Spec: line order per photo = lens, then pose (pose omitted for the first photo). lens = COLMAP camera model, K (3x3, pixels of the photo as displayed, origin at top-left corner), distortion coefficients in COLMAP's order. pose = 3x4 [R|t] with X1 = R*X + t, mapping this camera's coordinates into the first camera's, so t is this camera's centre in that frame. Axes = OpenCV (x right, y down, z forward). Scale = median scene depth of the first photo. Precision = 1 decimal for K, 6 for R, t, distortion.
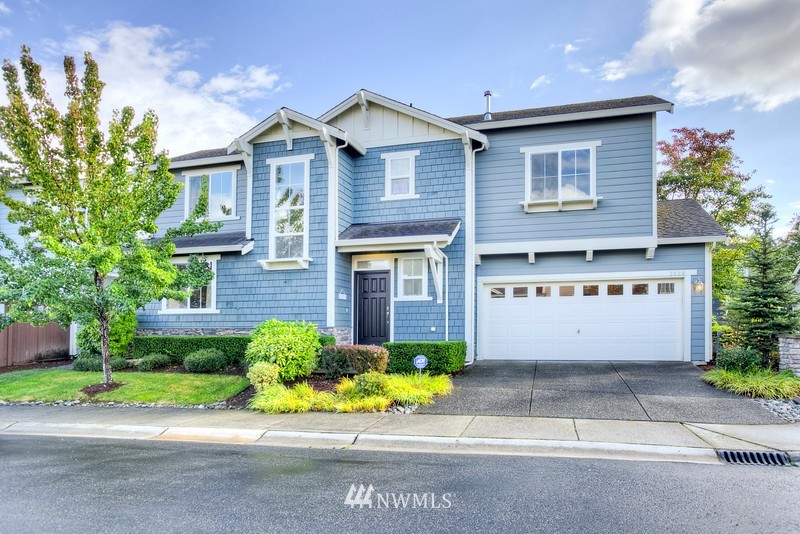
lens RADIAL K [[527.3, 0, 399.8], [0, 527.3, 274.0], [0, 0, 1]] dist [0.003959, 0.001524]
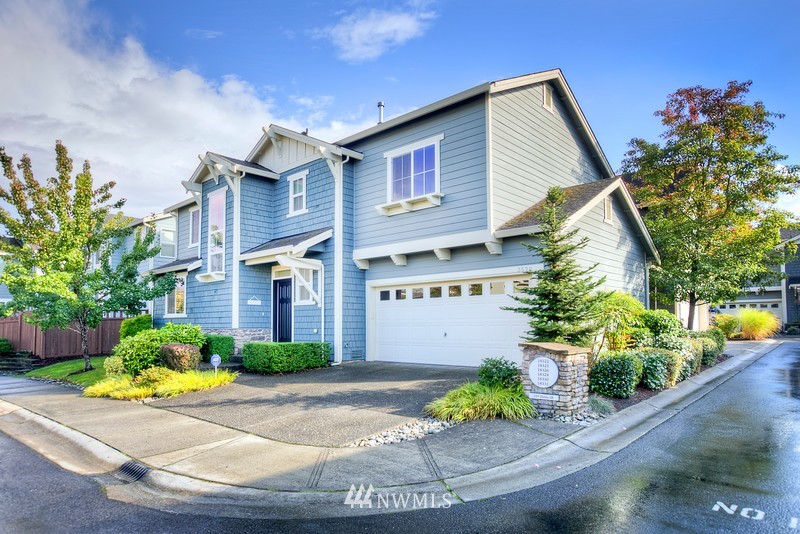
lens RADIAL K [[483.3, 0, 399.5], [0, 483.3, 261.5], [0, 0, 1]] dist [-0.040387, -0.000213]
pose [[0.889659, -0.057514, -0.452988, 0.668075], [0.048678, 0.998329, -0.031151, 0.000567], [0.454023, 0.005663, 0.890972, 0.184330]]
